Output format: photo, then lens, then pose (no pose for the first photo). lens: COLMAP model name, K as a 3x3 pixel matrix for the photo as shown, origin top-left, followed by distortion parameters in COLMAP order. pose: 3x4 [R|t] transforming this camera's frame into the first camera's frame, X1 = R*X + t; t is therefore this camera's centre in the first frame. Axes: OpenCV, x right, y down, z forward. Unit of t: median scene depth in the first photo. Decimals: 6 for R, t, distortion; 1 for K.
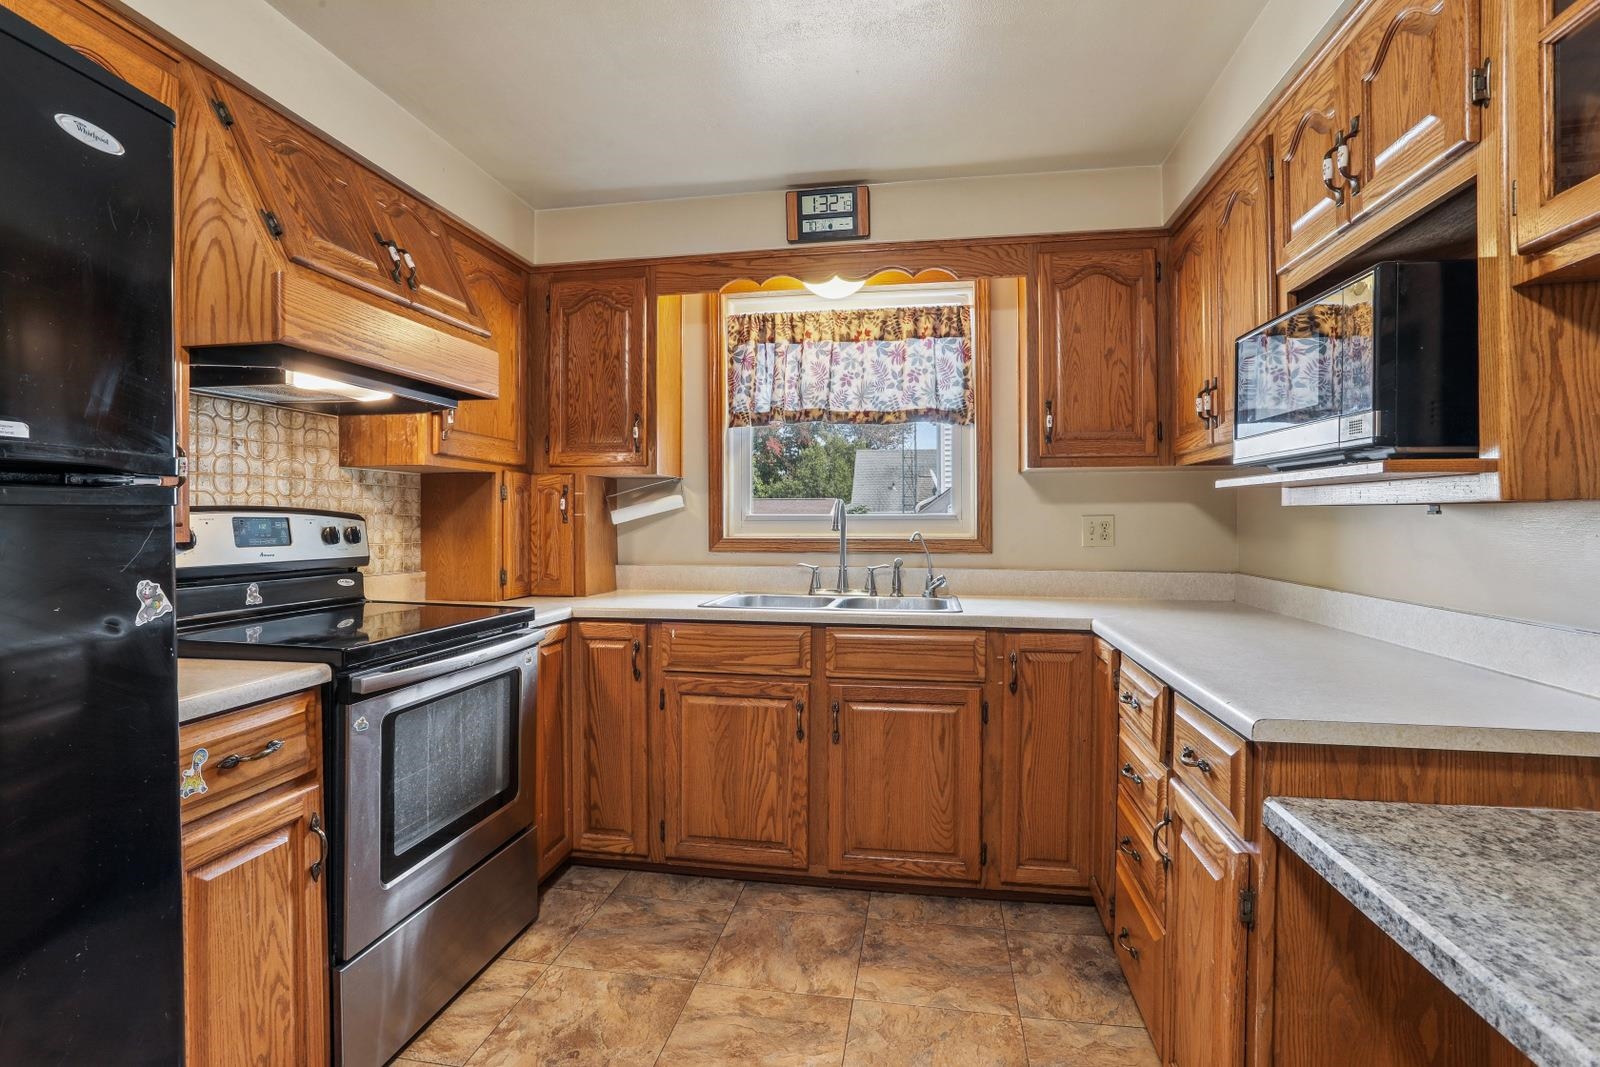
lens RADIAL K [[790.0, 0, 791.1], [0, 790.0, 525.7], [0, 0, 1]] dist [-0.051295, 0.012479]
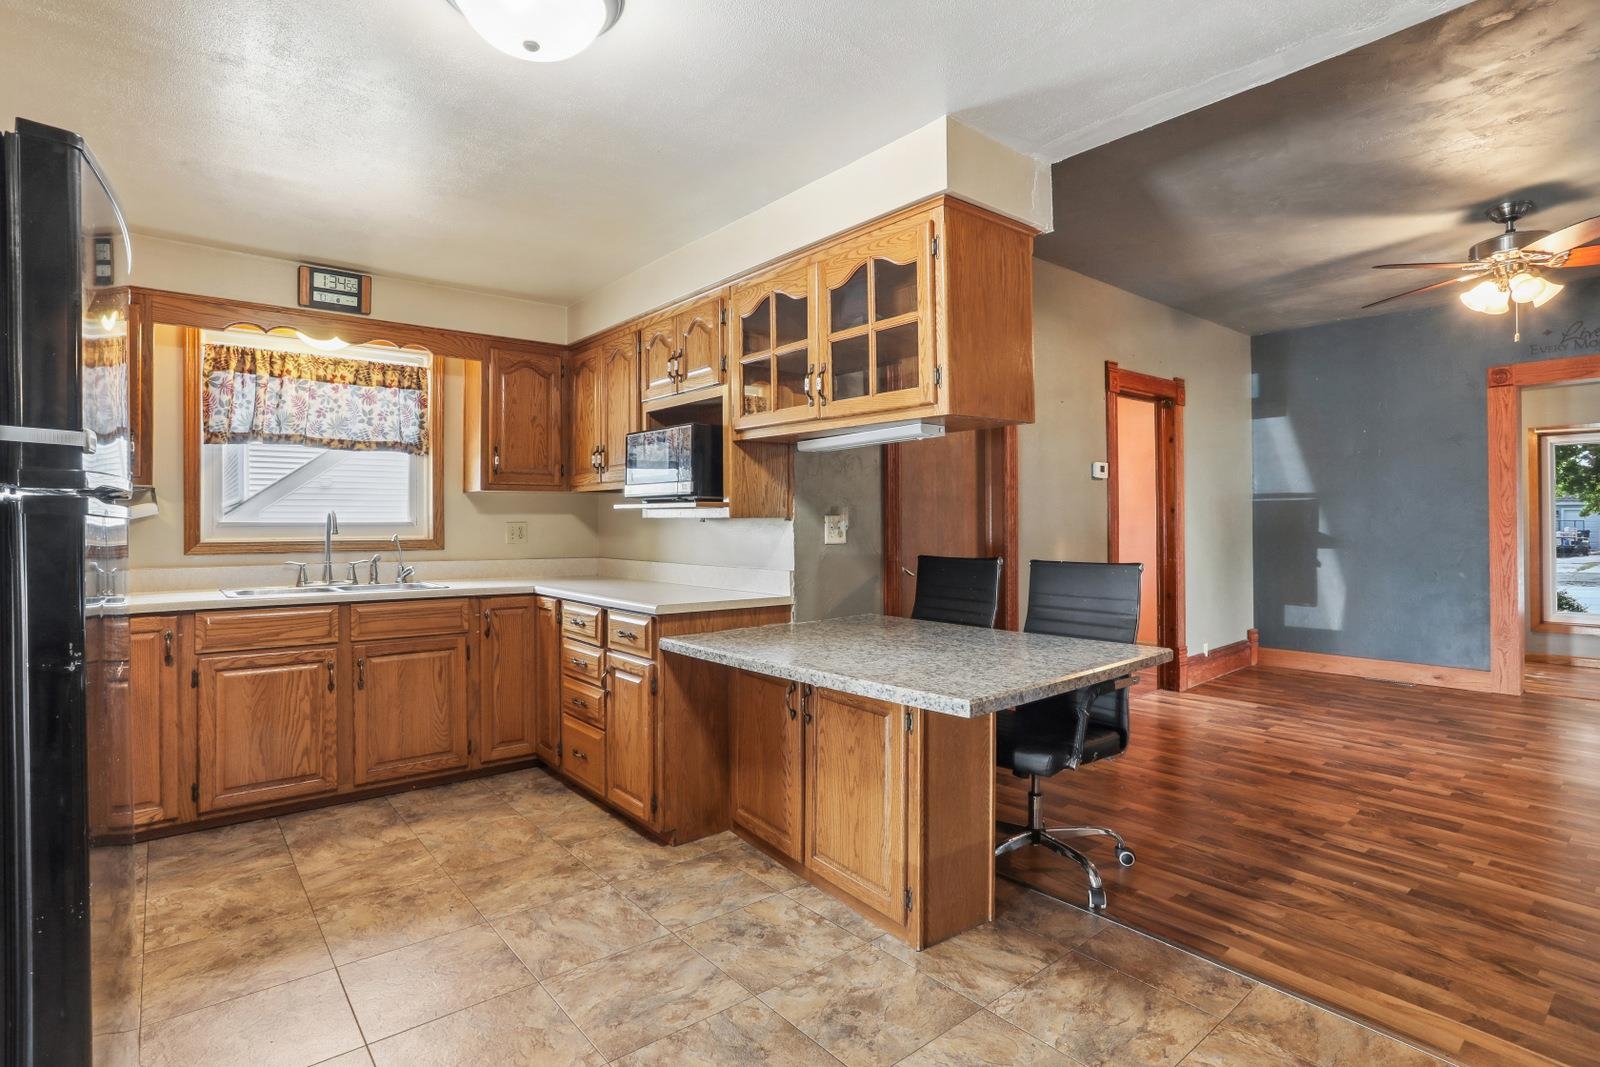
lens RADIAL K [[790.0, 0, 799.7], [0, 790.0, 528.0], [0, 0, 1]] dist [-0.051295, 0.012479]
pose [[0.653572, -0.005410, 0.756845, -0.452328], [0.008508, 0.999964, -0.000200, 0.003119], [-0.756817, 0.006570, 0.653594, -0.448366]]
